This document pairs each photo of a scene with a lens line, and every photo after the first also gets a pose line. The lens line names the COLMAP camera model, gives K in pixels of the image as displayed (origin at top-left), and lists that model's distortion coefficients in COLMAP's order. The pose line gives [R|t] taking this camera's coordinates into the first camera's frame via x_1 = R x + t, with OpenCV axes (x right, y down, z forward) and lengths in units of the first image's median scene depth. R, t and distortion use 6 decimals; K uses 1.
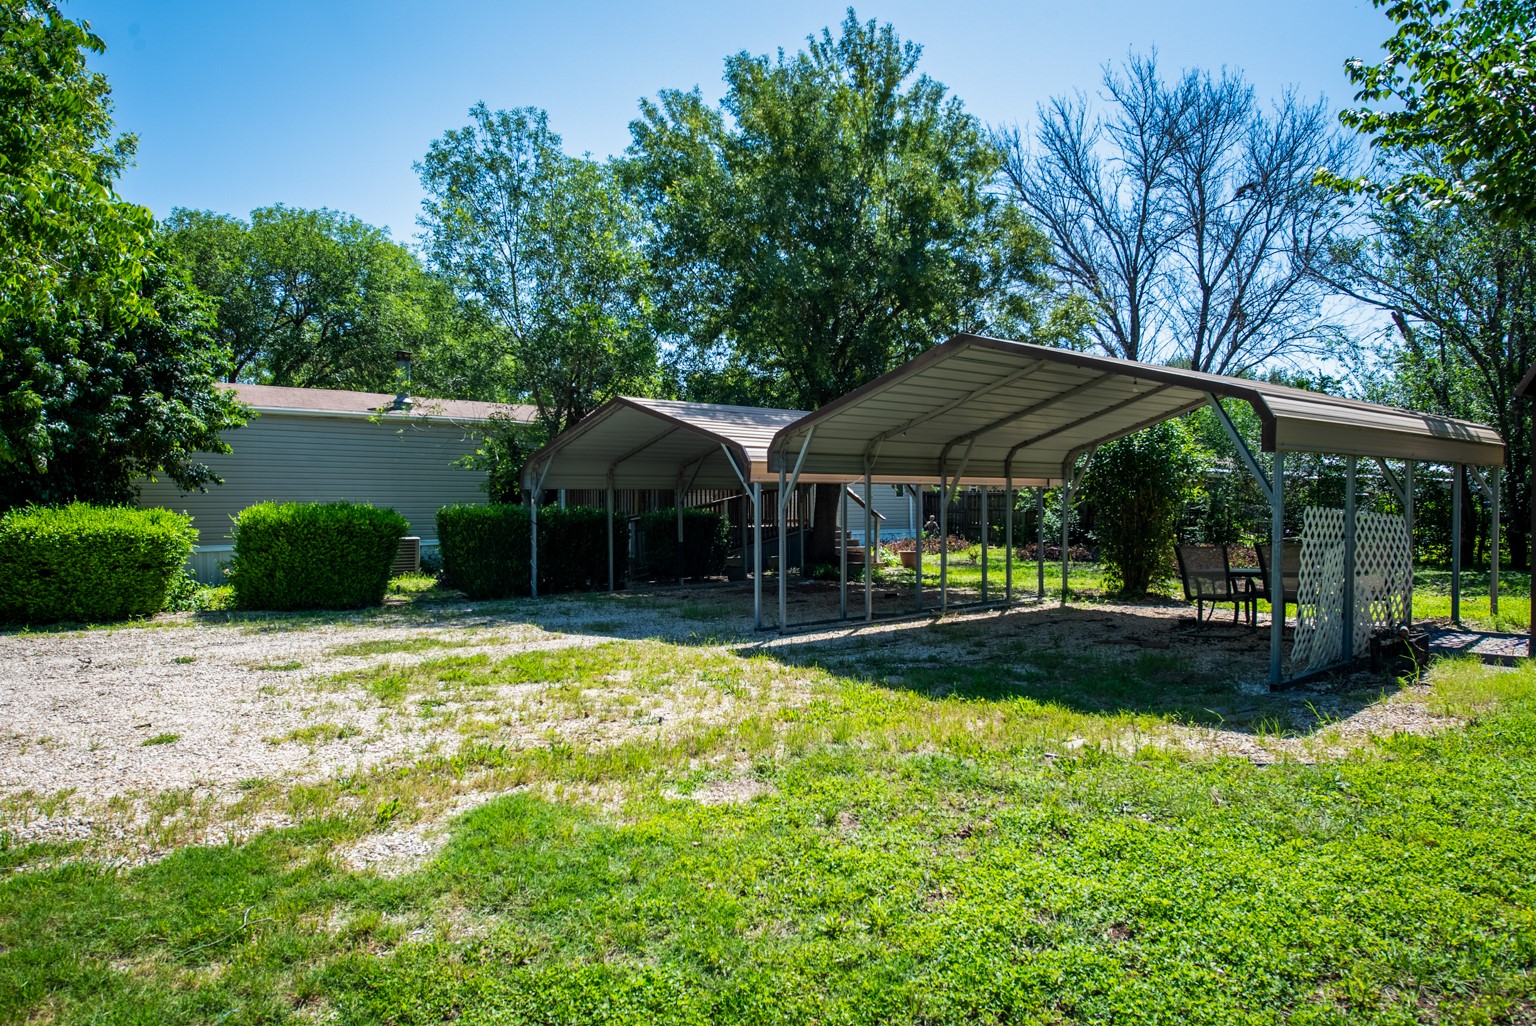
lens RADIAL K [[1046.0, 0, 768.0], [0, 1046.0, 513.0], [0, 0, 1]] dist [0.004244, 0.002204]
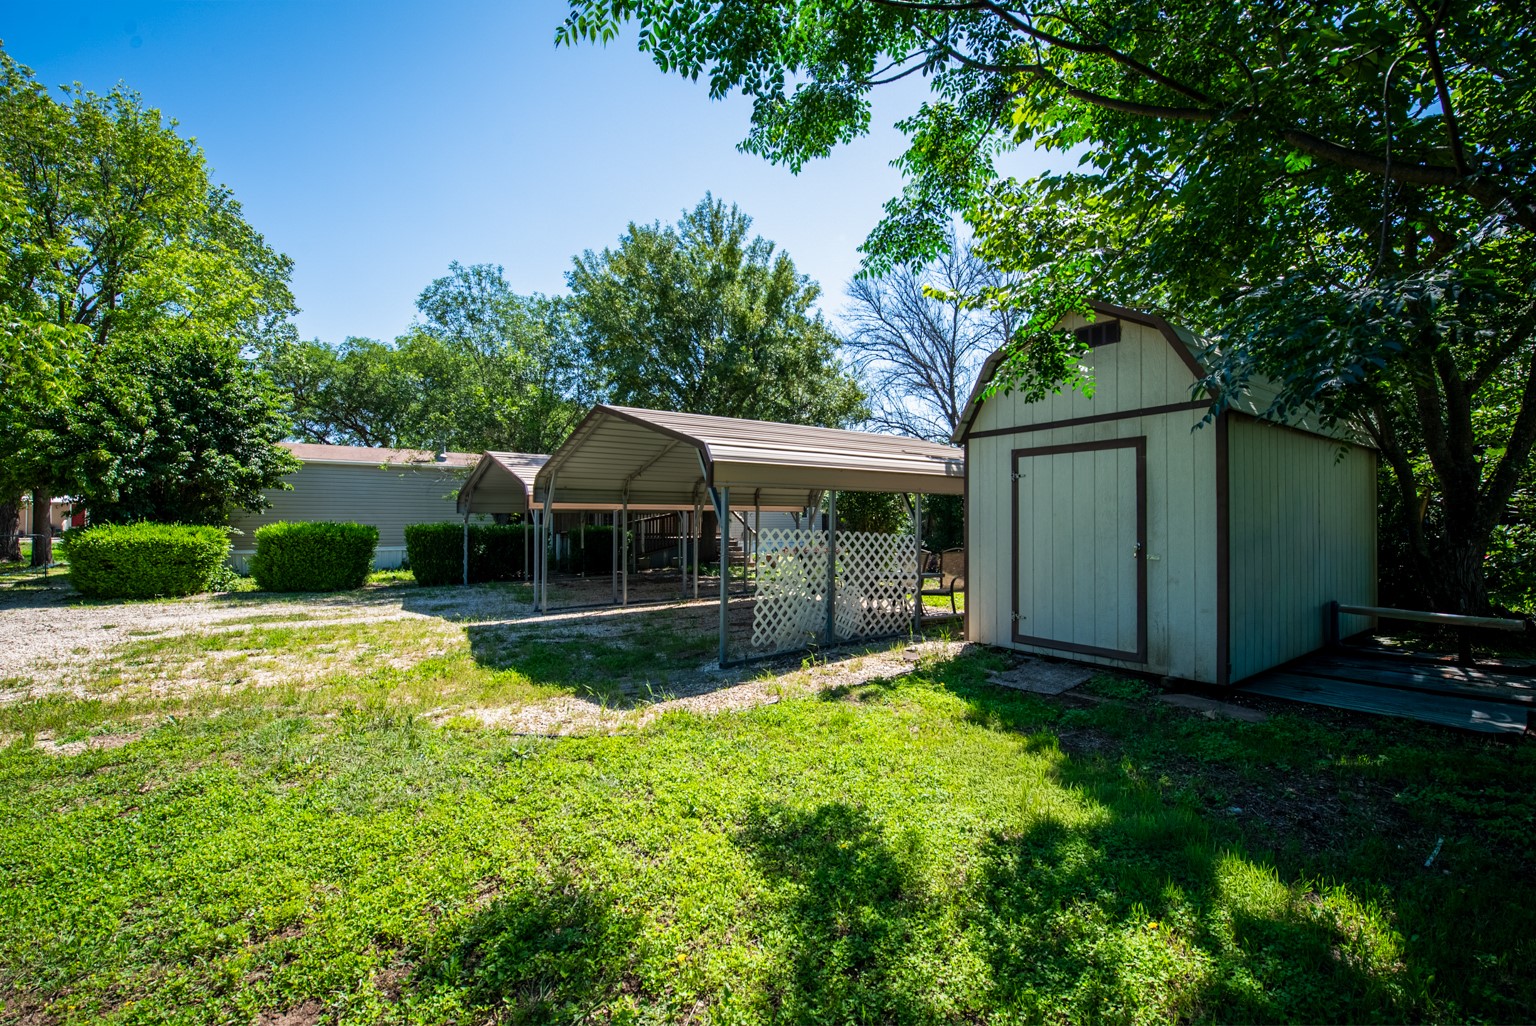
lens RADIAL K [[665.0, 0, 768.0], [0, 665.0, 513.0], [0, 0, 1]] dist [-0.000236, -0.000103]
pose [[0.997359, 0.001291, -0.072622, 0.280426], [-0.002807, 0.999780, -0.020778, -0.004217], [0.072580, 0.020927, 0.997143, 0.075437]]
